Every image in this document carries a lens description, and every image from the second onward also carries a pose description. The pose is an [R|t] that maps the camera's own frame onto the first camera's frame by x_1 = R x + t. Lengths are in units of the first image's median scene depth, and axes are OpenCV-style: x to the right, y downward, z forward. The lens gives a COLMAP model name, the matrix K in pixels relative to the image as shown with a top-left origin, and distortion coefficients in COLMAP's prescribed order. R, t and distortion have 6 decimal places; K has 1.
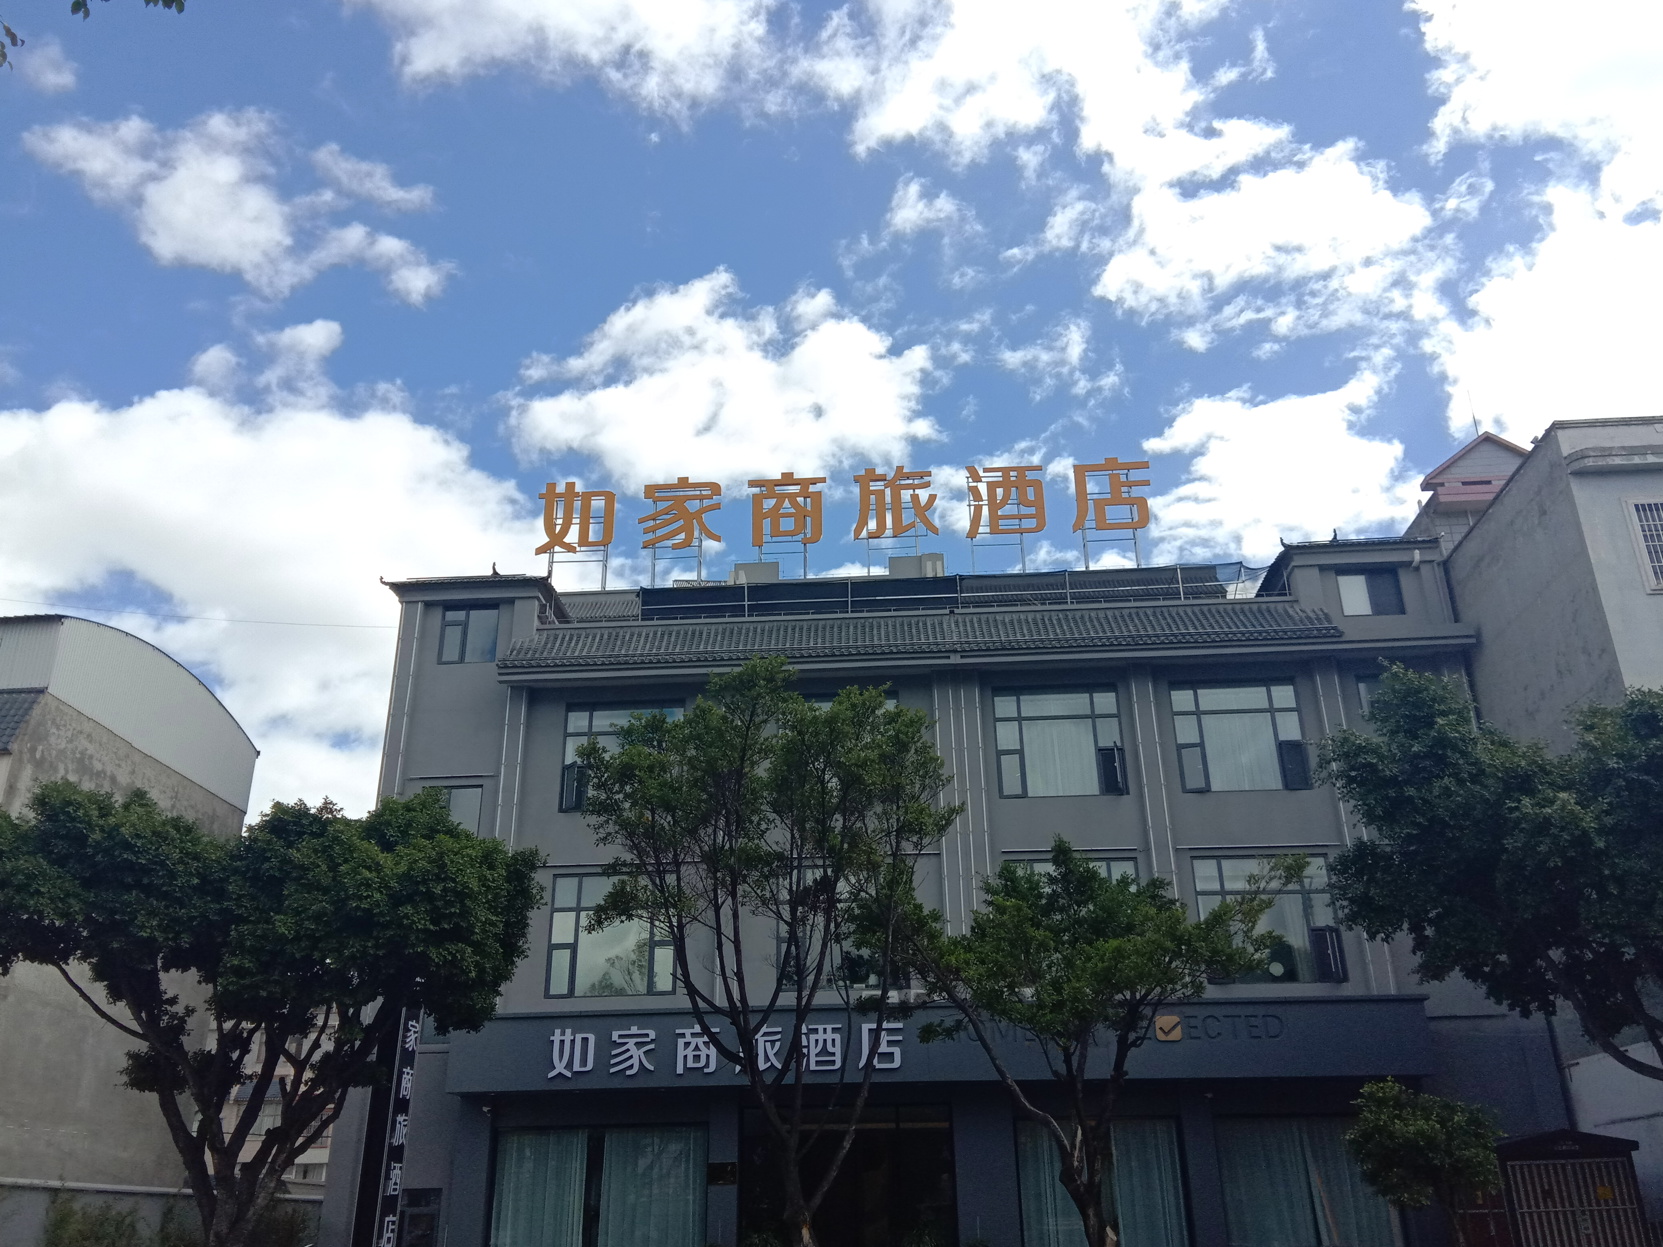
lens RADIAL K [[1300.7, 0, 831.5], [0, 1300.7, 623.5], [0, 0, 1]] dist [0.127849, -0.196401]
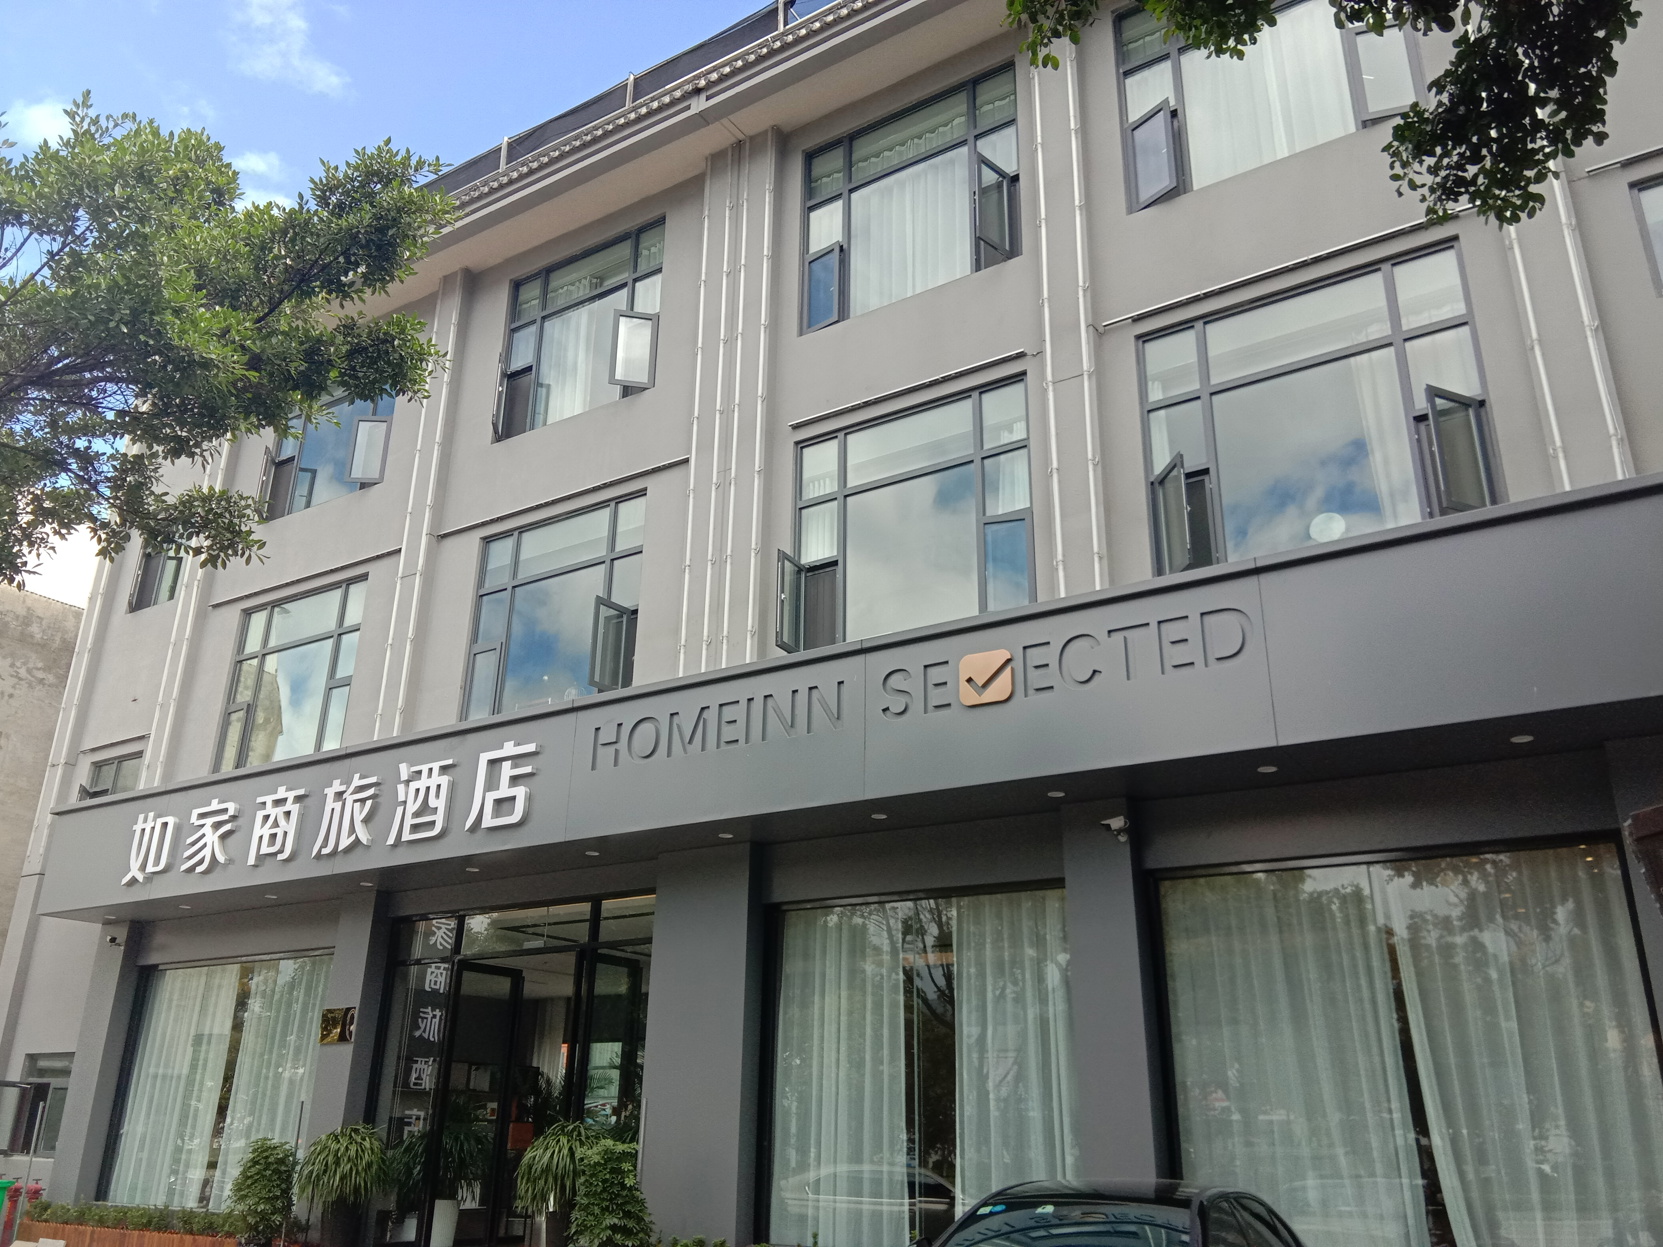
lens RADIAL K [[1300.7, 0, 831.5], [0, 1300.7, 623.5], [0, 0, 1]] dist [0.127849, -0.196401]
pose [[0.878001, -0.149636, -0.454668, 0.397201], [0.169378, 0.985547, 0.002728, 0.272060], [0.447689, -0.079406, 0.890657, 0.583014]]
